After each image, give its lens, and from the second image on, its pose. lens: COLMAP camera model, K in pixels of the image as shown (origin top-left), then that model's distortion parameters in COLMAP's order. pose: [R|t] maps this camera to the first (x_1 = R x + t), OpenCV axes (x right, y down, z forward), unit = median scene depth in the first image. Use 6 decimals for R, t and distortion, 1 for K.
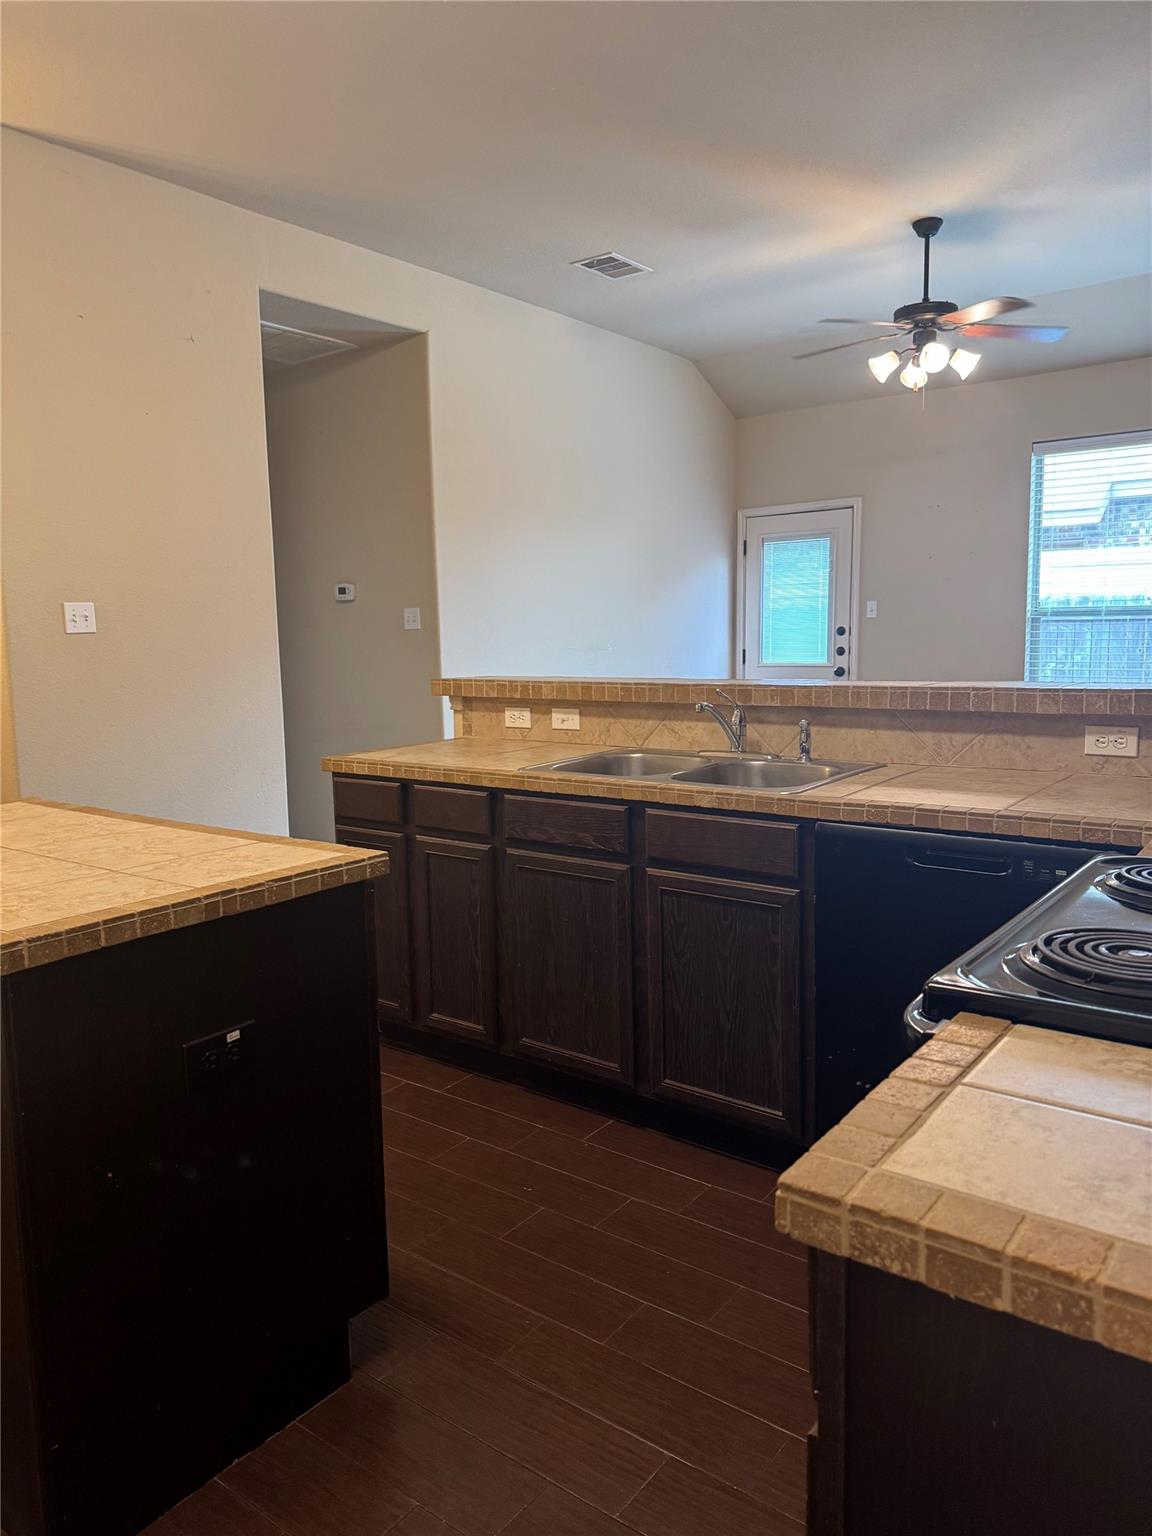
lens RADIAL K [[1090.4, 0, 572.8], [0, 1090.4, 766.5], [0, 0, 1]] dist [0.069270, -0.081085]
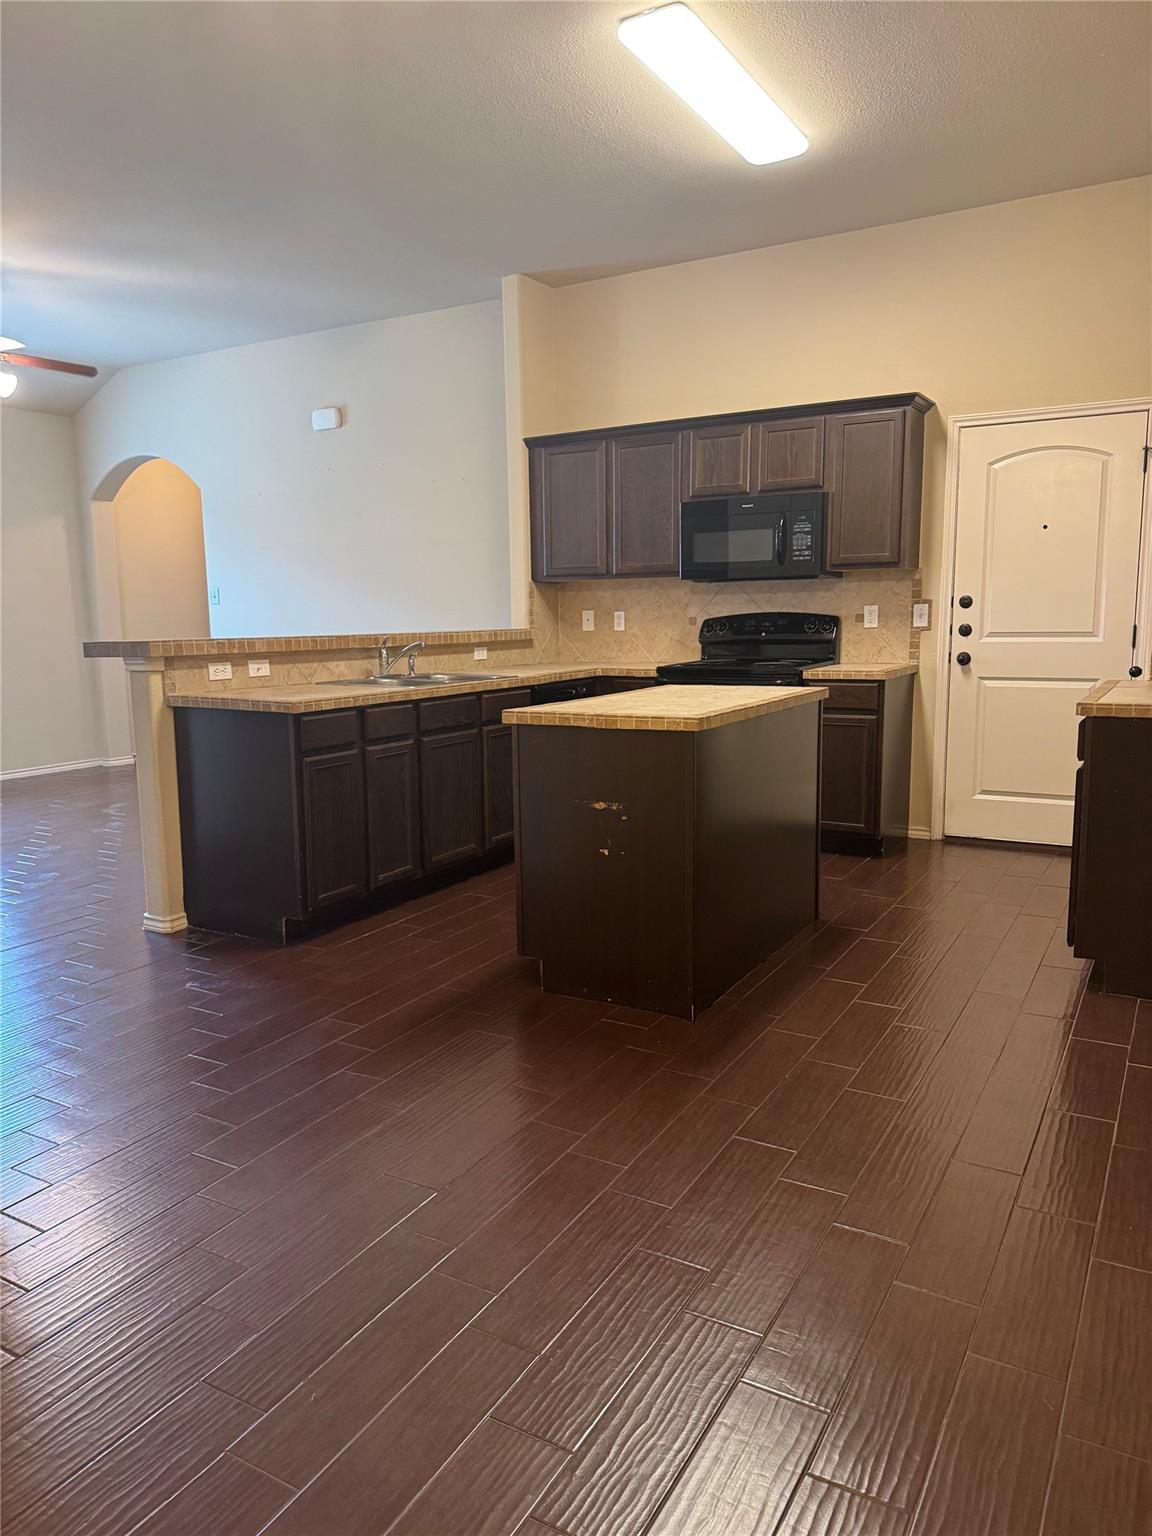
lens RADIAL K [[1090.4, 0, 562.3], [0, 1090.4, 782.5], [0, 0, 1]] dist [0.069270, -0.081085]
pose [[-0.142339, -0.130154, 0.981224, -0.795356], [0.134899, 0.979517, 0.149496, -0.033505], [-0.980582, 0.153645, -0.121865, 0.494049]]
